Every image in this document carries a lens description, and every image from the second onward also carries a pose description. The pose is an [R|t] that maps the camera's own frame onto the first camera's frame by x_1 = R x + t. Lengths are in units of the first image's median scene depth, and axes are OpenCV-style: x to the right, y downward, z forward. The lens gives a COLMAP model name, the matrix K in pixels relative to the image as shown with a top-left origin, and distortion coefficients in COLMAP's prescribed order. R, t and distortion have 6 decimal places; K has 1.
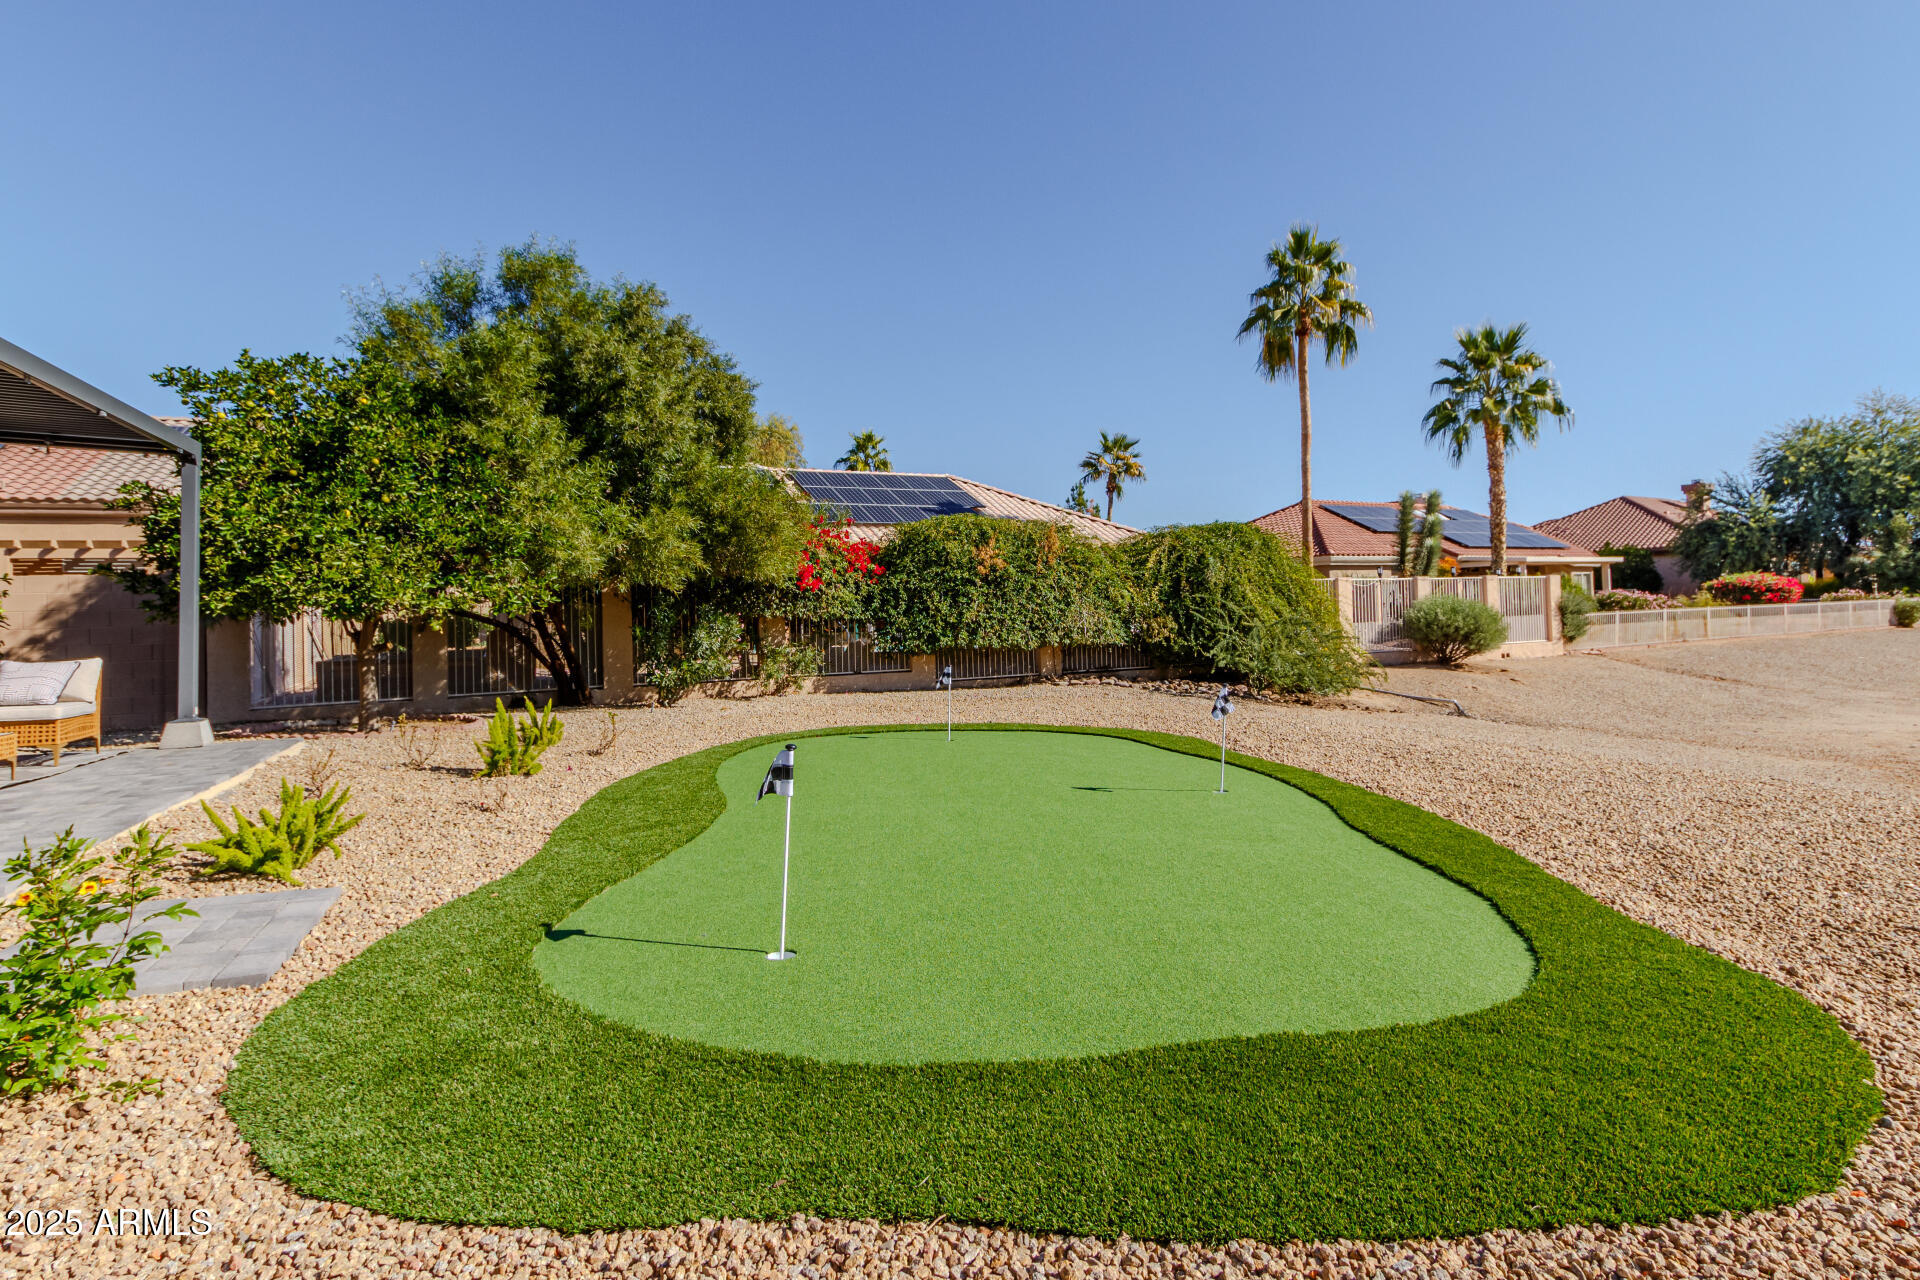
lens RADIAL K [[913.8, 0, 964.4], [0, 913.8, 598.2], [0, 0, 1]] dist [0.002693, 0.000165]
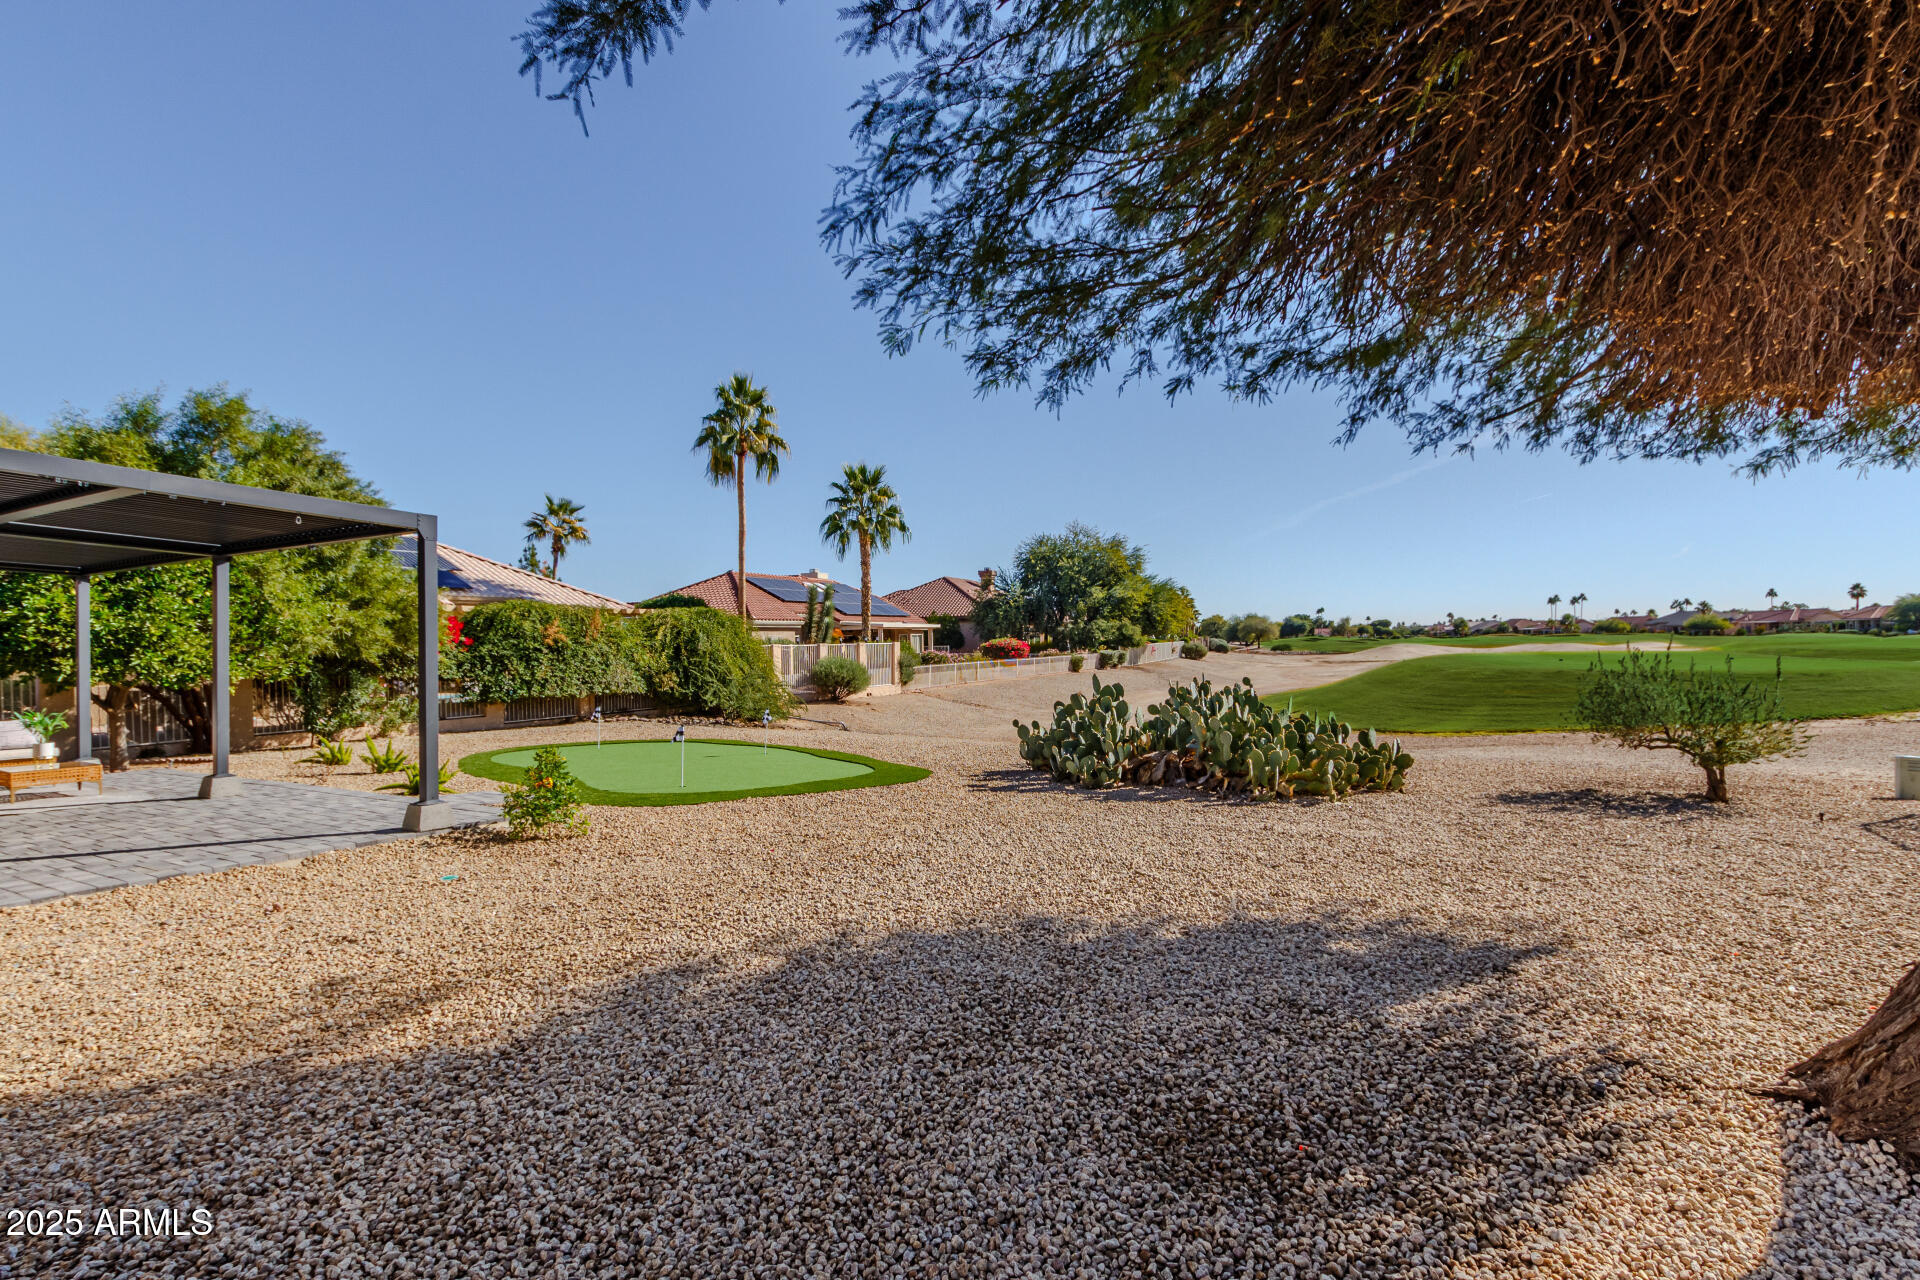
lens RADIAL K [[913.8, 0, 964.4], [0, 913.8, 598.2], [0, 0, 1]] dist [0.002693, 0.000165]
pose [[0.803736, 0.040106, 0.593632, -0.150762], [-0.011418, 0.998582, -0.052005, -0.015834], [-0.594876, 0.035020, 0.803054, -0.254370]]
